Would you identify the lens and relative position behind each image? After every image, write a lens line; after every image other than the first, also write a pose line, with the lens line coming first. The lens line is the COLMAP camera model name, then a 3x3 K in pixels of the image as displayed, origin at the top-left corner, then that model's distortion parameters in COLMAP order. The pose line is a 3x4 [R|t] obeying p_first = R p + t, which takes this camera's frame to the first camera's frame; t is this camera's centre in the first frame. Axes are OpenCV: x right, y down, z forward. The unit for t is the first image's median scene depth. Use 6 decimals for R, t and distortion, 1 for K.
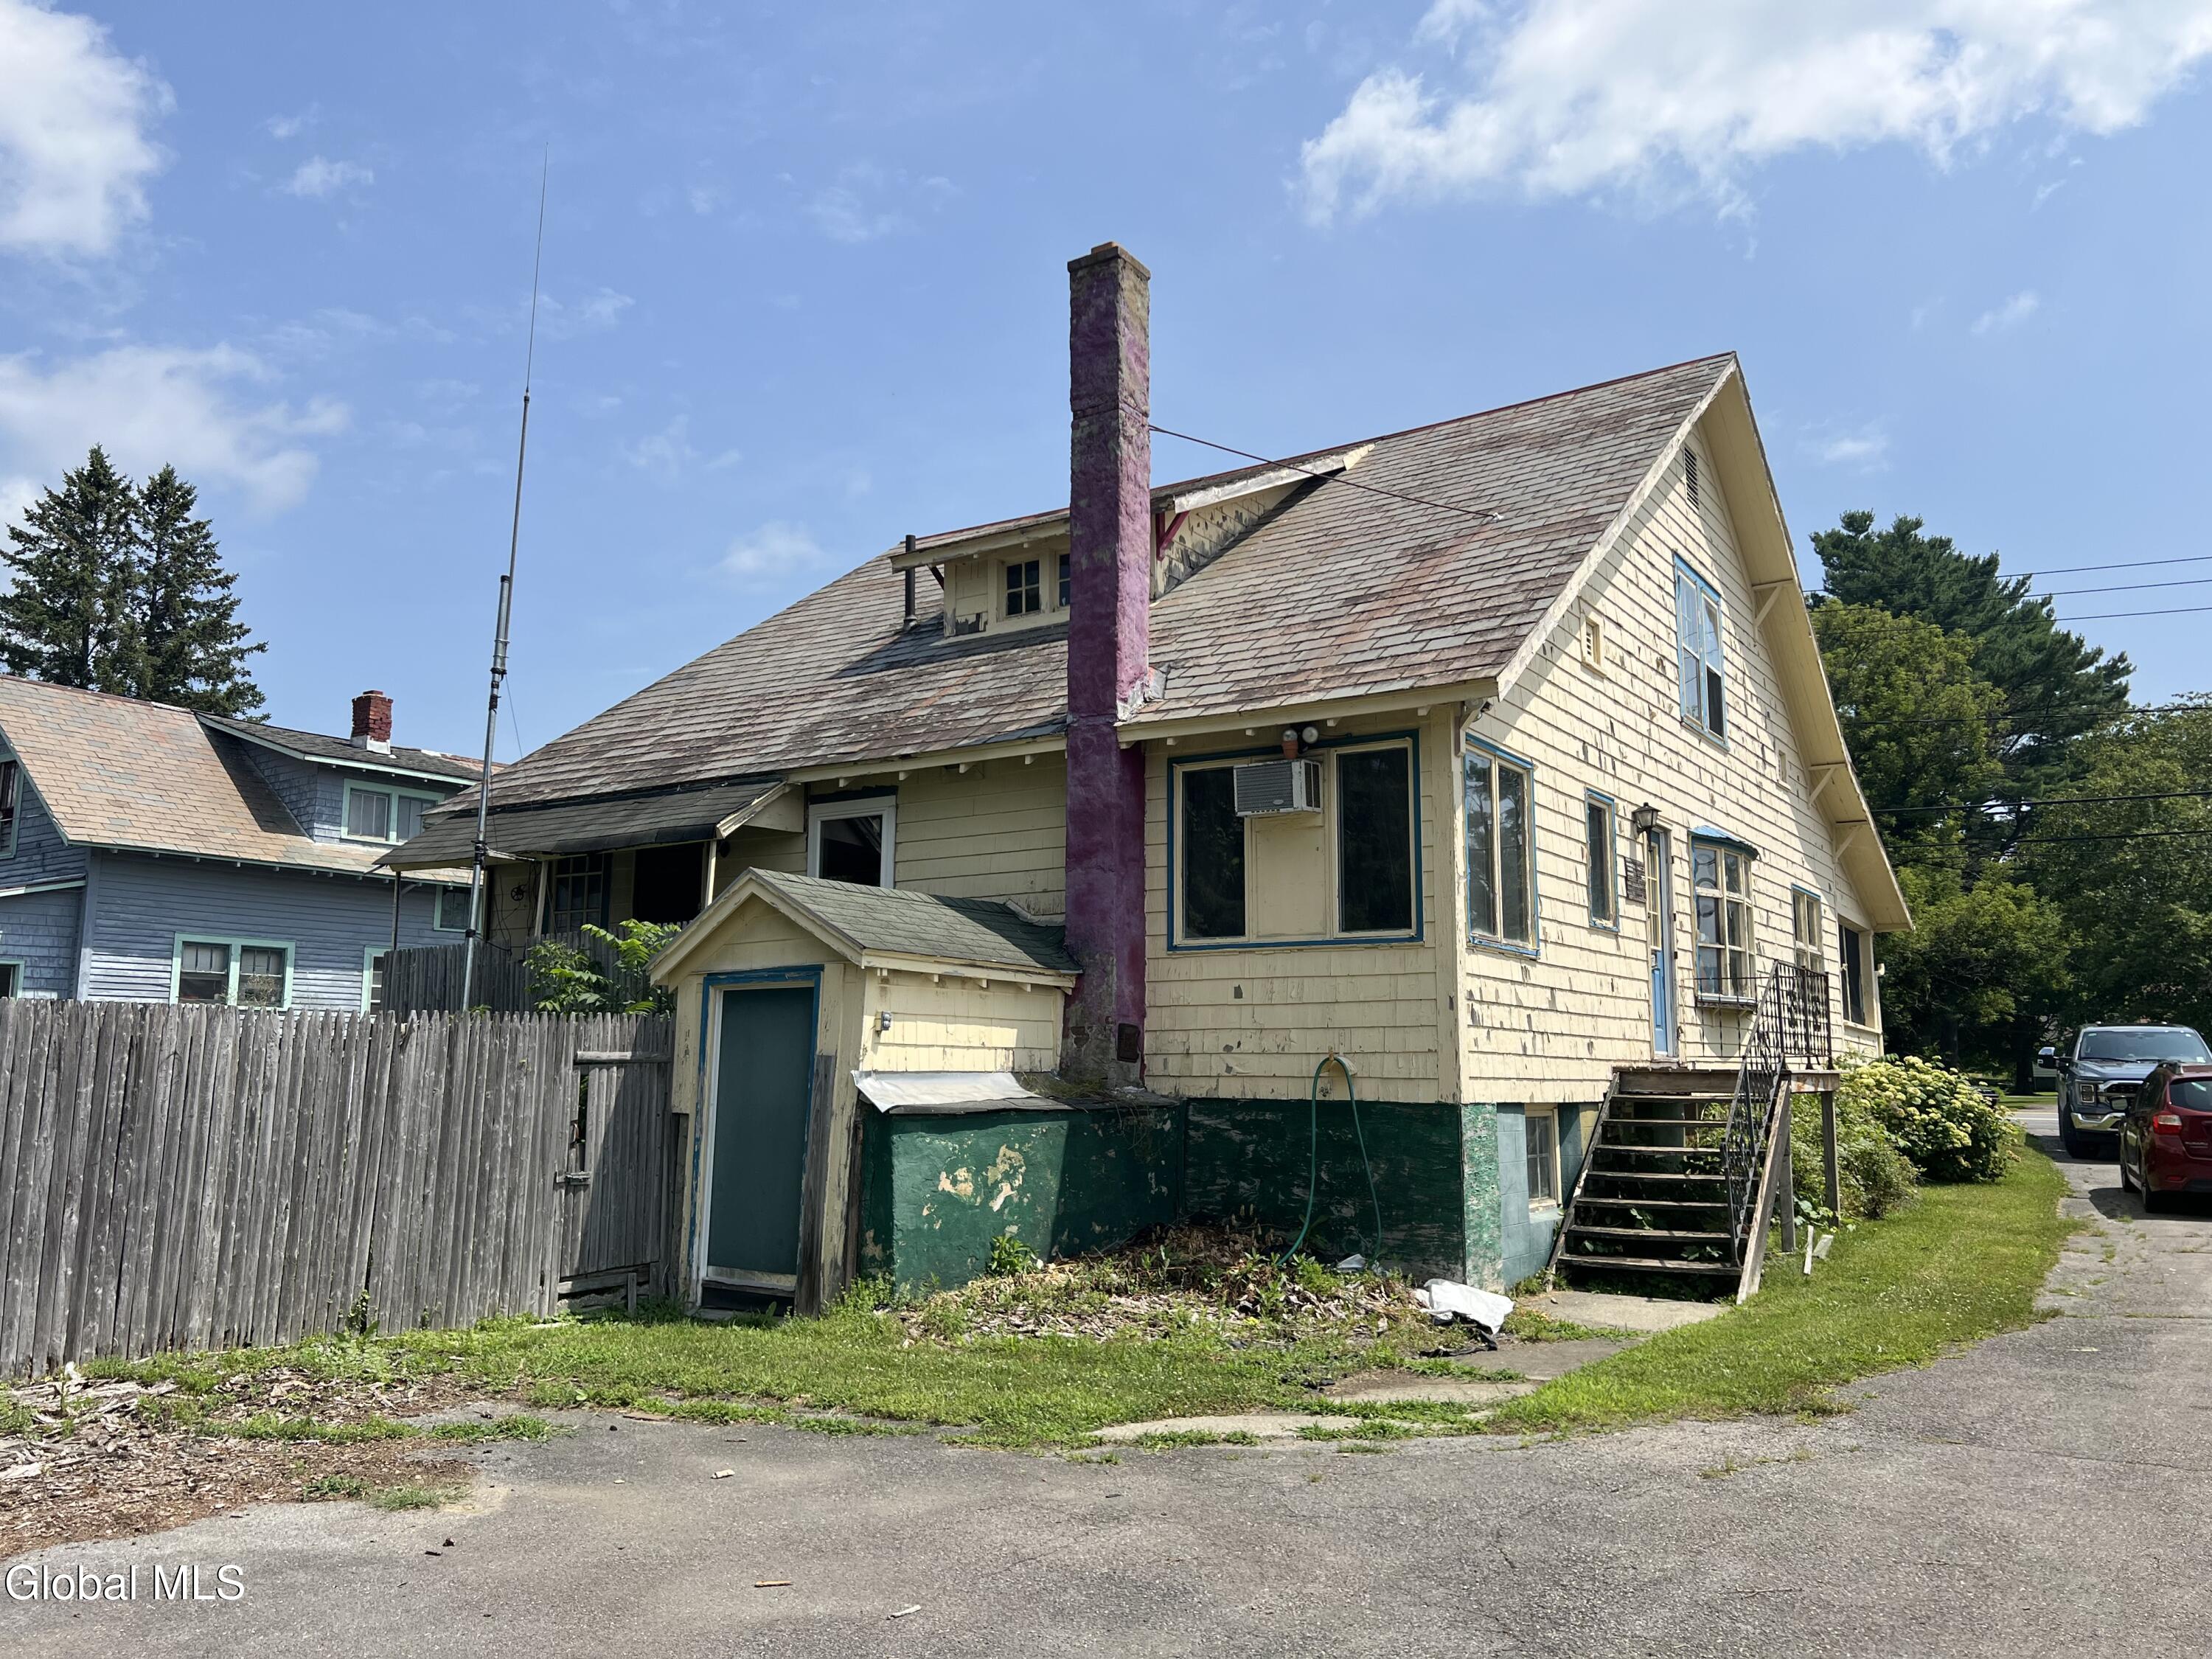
lens RADIAL K [[1666.0, 0, 1104.1], [0, 1666.0, 765.4], [0, 0, 1]] dist [0.035185, -0.050370]
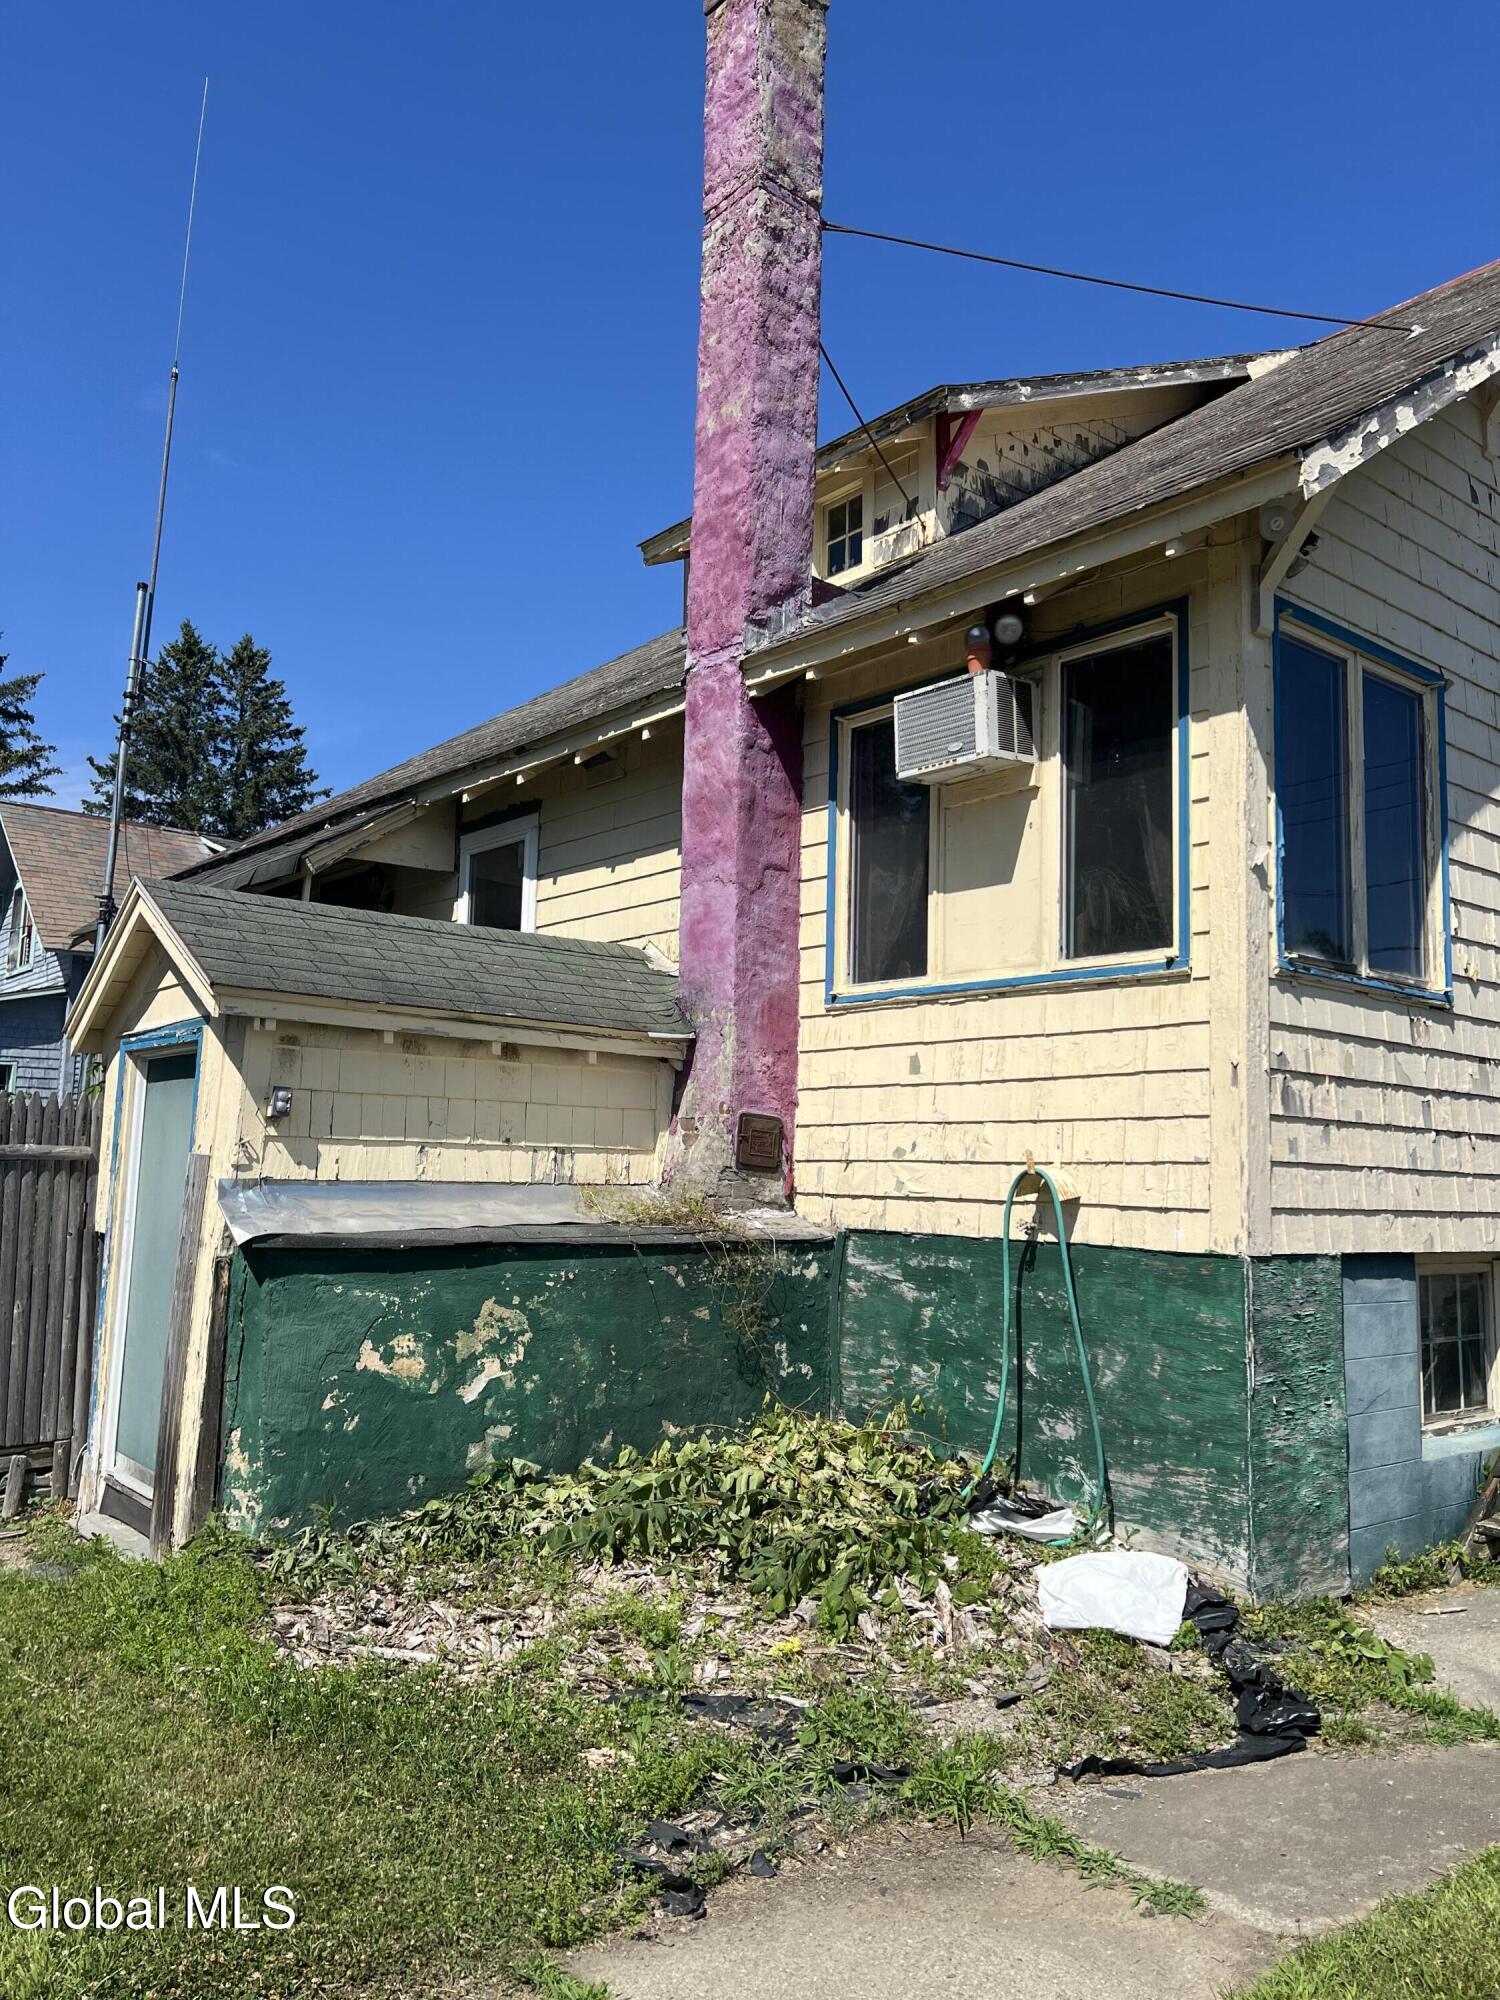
lens RADIAL K [[1506.3, 0, 744.8], [0, 1506.3, 999.6], [0, 0, 1]] dist [0.035185, -0.050370]
pose [[0.959017, -0.016487, -0.282870, 0.179339], [0.034341, 0.997710, 0.058277, 0.076543], [0.281261, -0.065603, 0.957386, 0.442308]]
